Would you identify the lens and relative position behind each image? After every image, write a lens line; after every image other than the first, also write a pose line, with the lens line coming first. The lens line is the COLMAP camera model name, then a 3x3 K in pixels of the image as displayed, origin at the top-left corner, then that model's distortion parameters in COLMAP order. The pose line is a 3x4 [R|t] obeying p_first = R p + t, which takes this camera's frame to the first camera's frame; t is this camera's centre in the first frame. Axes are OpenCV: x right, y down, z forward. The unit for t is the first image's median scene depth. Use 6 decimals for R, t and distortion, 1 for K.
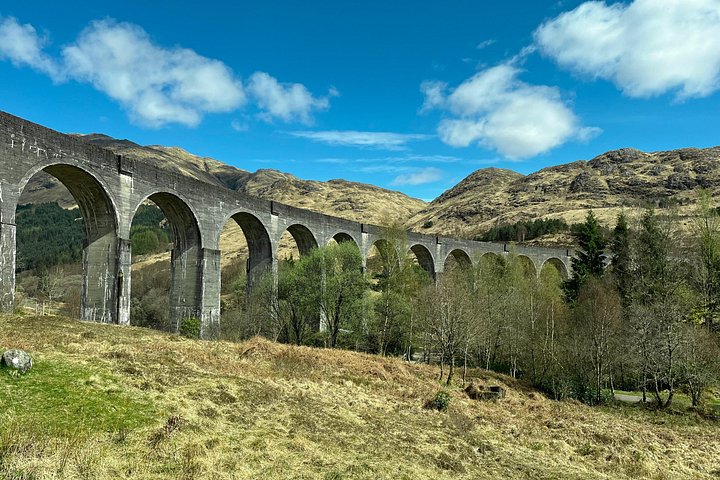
lens RADIAL K [[549.4, 0, 364.9], [0, 549.4, 257.1], [0, 0, 1]] dist [0.058360, -0.060790]
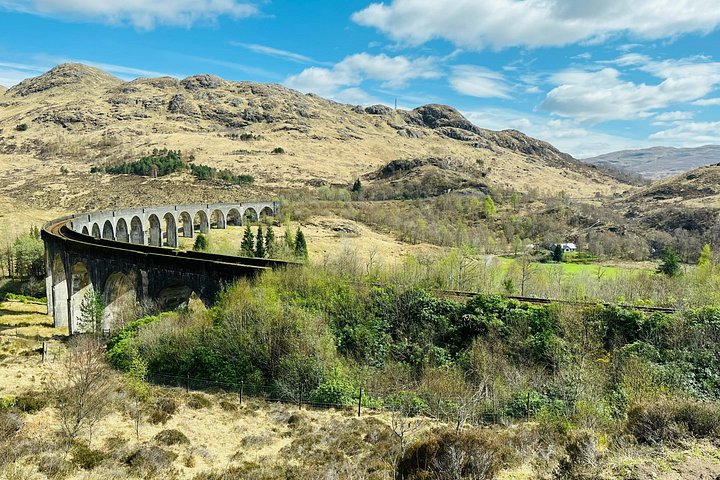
lens RADIAL K [[549.4, 0, 364.9], [0, 549.4, 257.1], [0, 0, 1]] dist [0.058360, -0.060790]
pose [[0.743085, -0.088629, 0.663302, -0.119468], [-0.051349, 0.980717, 0.188566, -0.058350], [-0.667224, -0.174181, 0.724206, -0.164400]]
